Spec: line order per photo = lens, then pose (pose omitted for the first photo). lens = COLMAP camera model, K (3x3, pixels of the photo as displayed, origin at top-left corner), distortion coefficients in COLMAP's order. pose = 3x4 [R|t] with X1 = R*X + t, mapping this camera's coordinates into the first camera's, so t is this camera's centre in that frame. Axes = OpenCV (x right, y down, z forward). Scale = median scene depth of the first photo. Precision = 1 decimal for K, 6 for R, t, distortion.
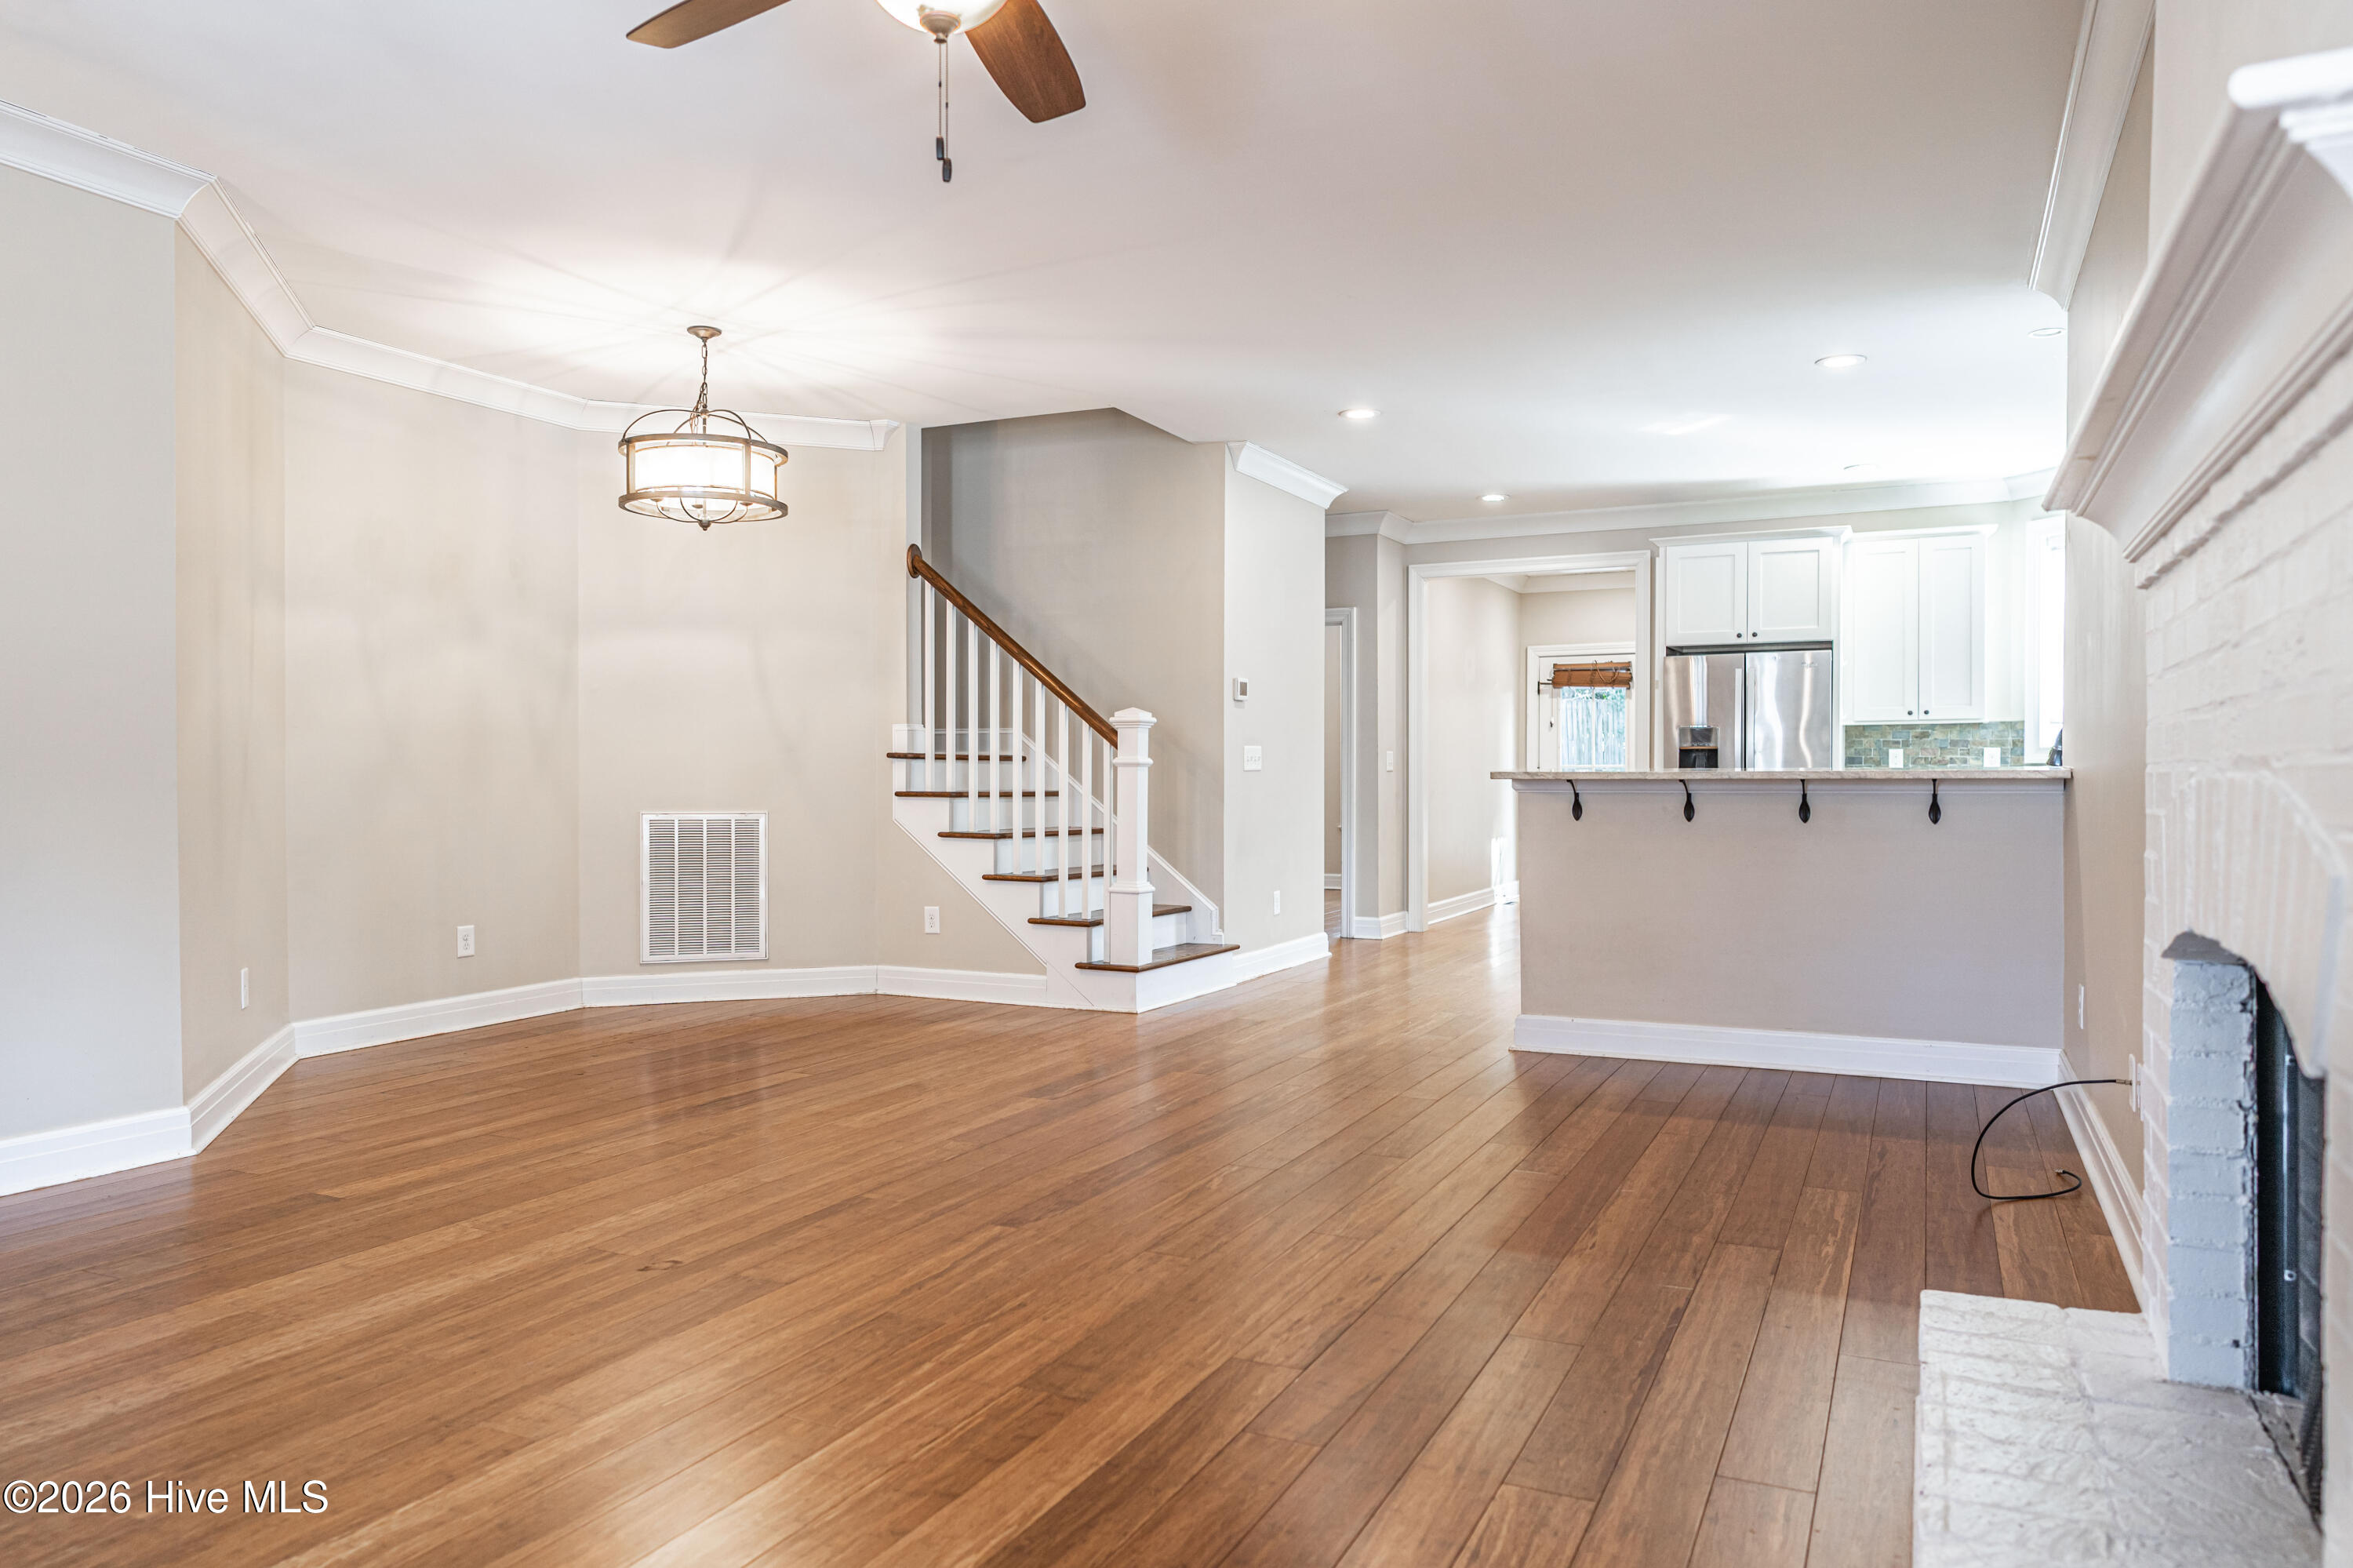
lens RADIAL K [[1555.9, 0, 1176.5], [0, 1555.9, 784.0], [0, 0, 1]] dist [-0.007728, -0.002532]
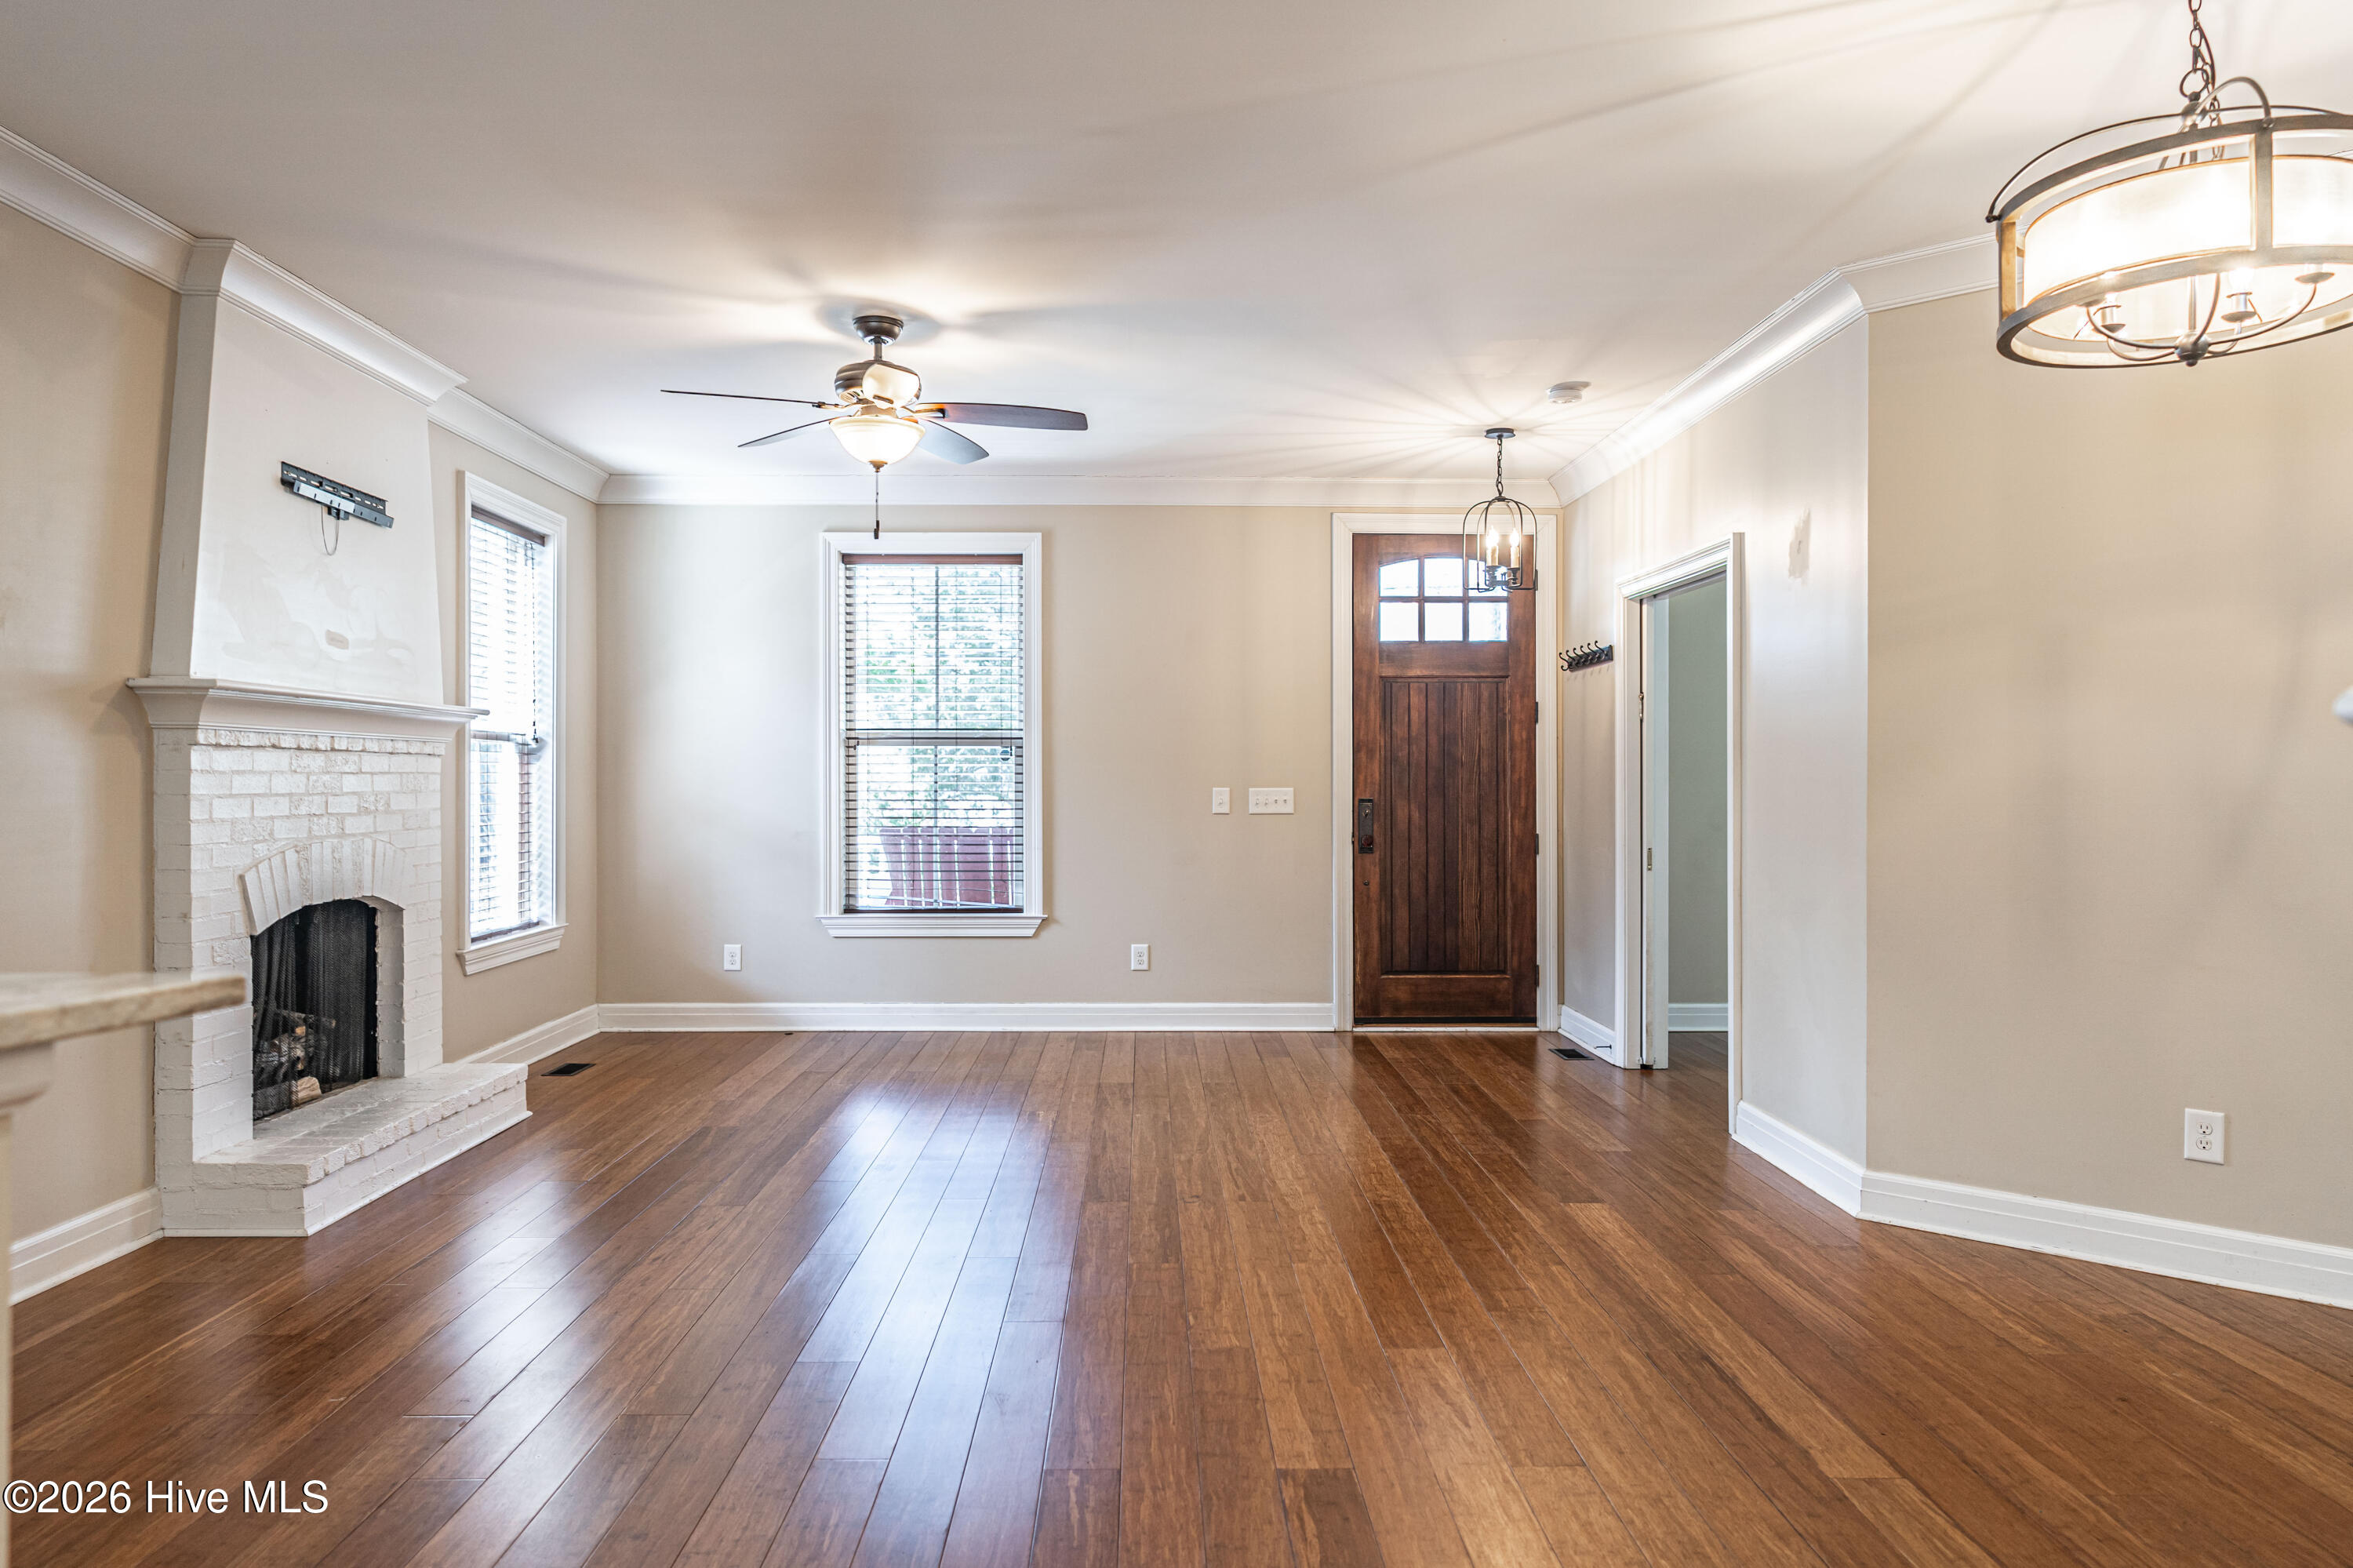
lens RADIAL K [[1552.3, 0, 1176.5], [0, 1552.3, 784.0], [0, 0, 1]] dist [-0.029555, 0.000223]
pose [[-0.888627, 0.000749, -0.458629, 0.270682], [-0.002718, 0.999973, 0.006898, -0.060879], [0.458622, 0.007376, -0.888601, 1.906404]]
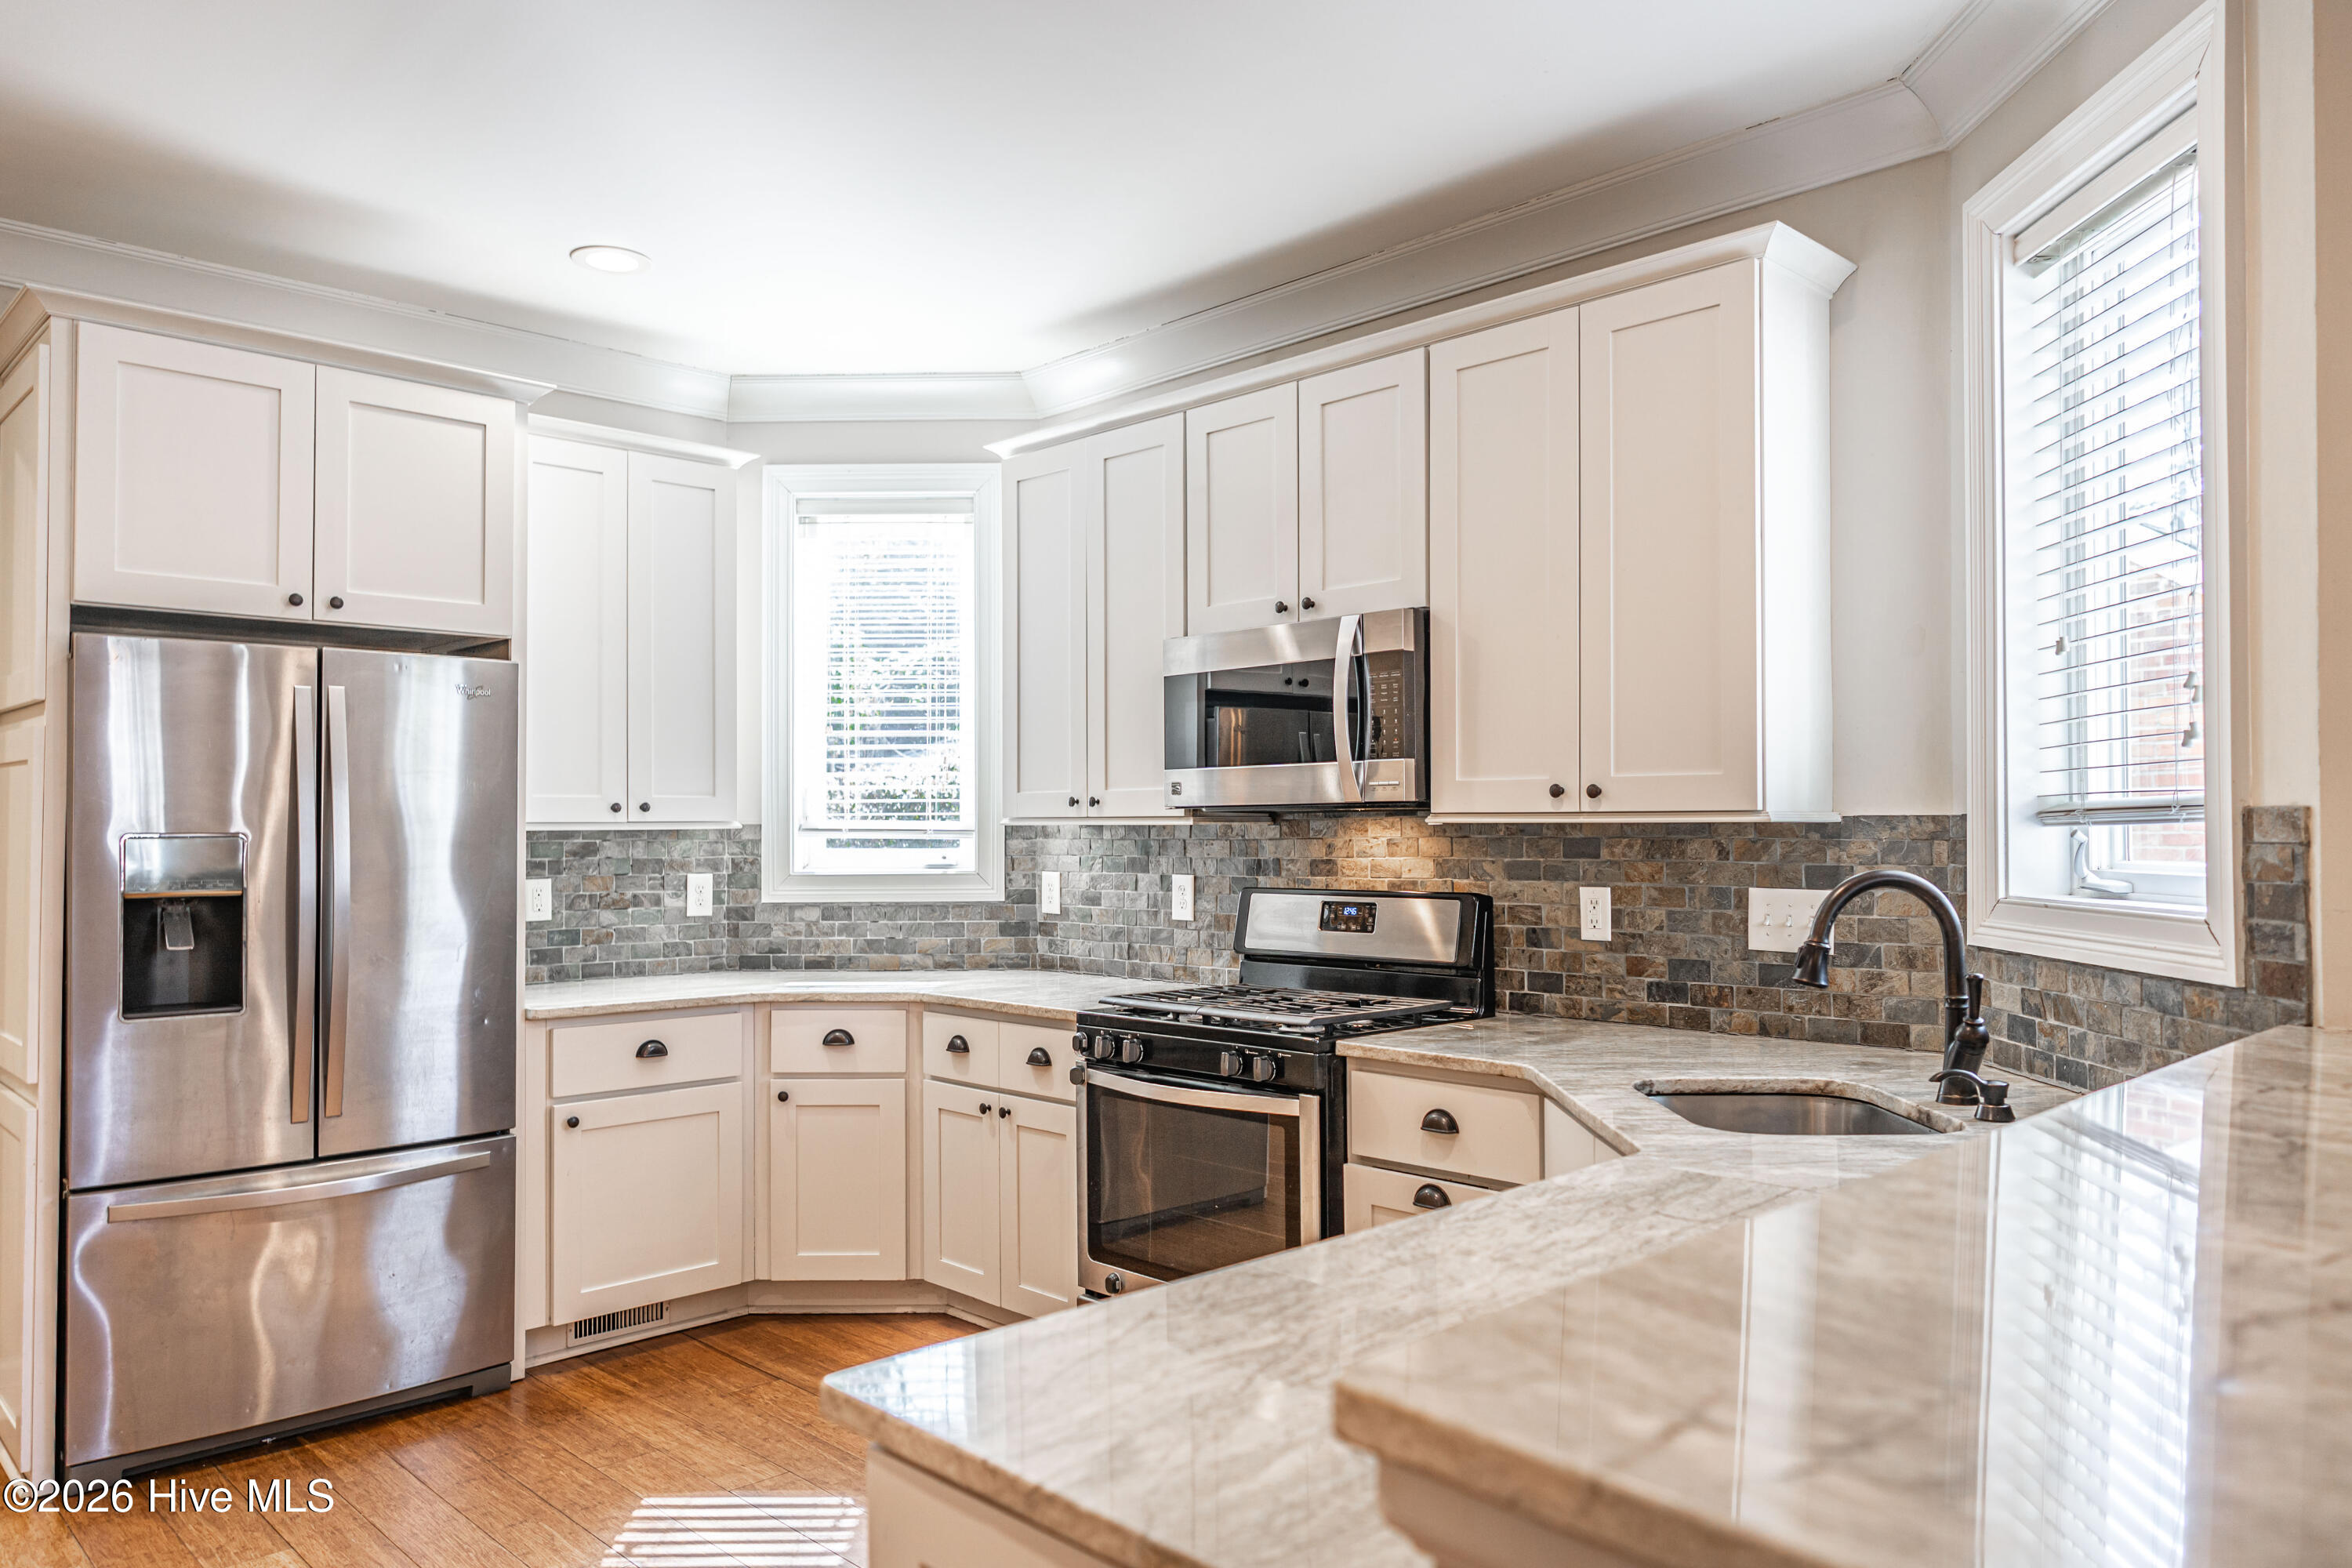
lens RADIAL K [[1589.9, 0, 1149.3], [0, 1589.9, 792.6], [0, 0, 1]] dist [-0.009151, 0.001334]
pose [[0.347322, 0.020832, 0.937515, 0.153976], [0.009285, 0.999628, -0.025652, -0.081519], [-0.937700, 0.017614, 0.346999, 1.516787]]
